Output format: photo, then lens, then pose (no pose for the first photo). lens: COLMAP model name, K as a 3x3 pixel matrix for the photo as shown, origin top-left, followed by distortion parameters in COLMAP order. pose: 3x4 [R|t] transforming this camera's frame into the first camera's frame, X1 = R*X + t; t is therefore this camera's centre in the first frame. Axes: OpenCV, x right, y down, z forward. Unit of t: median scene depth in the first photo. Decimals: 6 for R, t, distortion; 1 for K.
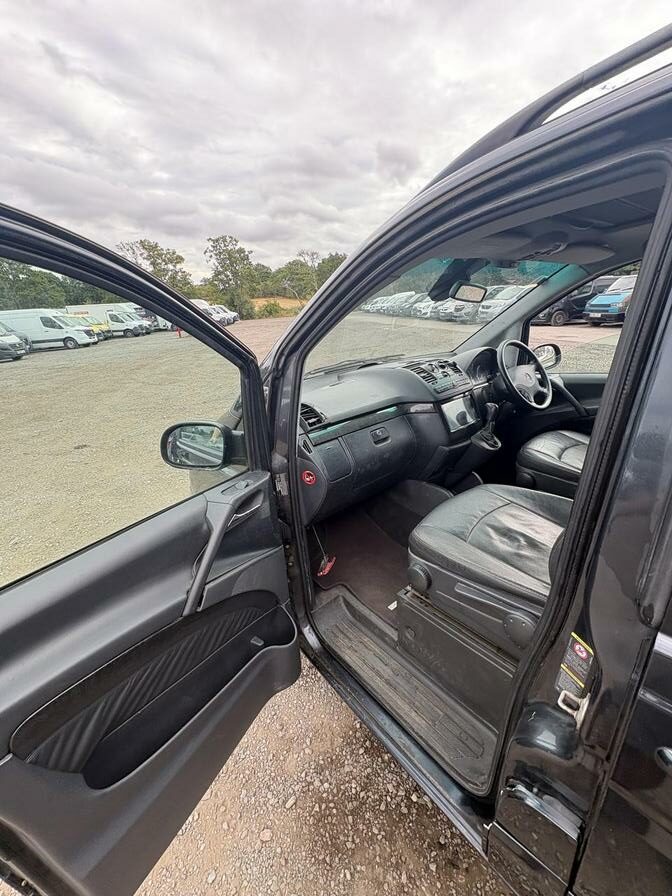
lens RADIAL K [[359.7, 0, 336.0], [0, 359.7, 448.0], [0, 0, 1]] dist [0.000449, 0.000044]
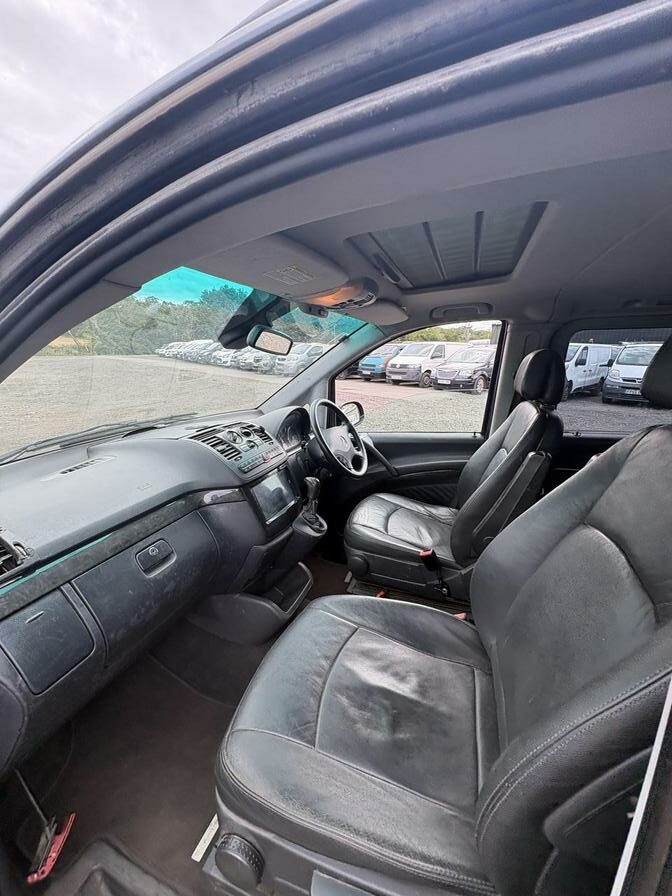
lens RADIAL K [[359.7, 0, 336.0], [0, 359.7, 448.0], [0, 0, 1]] dist [0.000449, 0.000044]
pose [[0.867095, -0.053897, 0.495218, 0.083720], [0.115136, 0.988895, -0.093971, -0.105784], [-0.484654, 0.138499, 0.863672, 0.265410]]
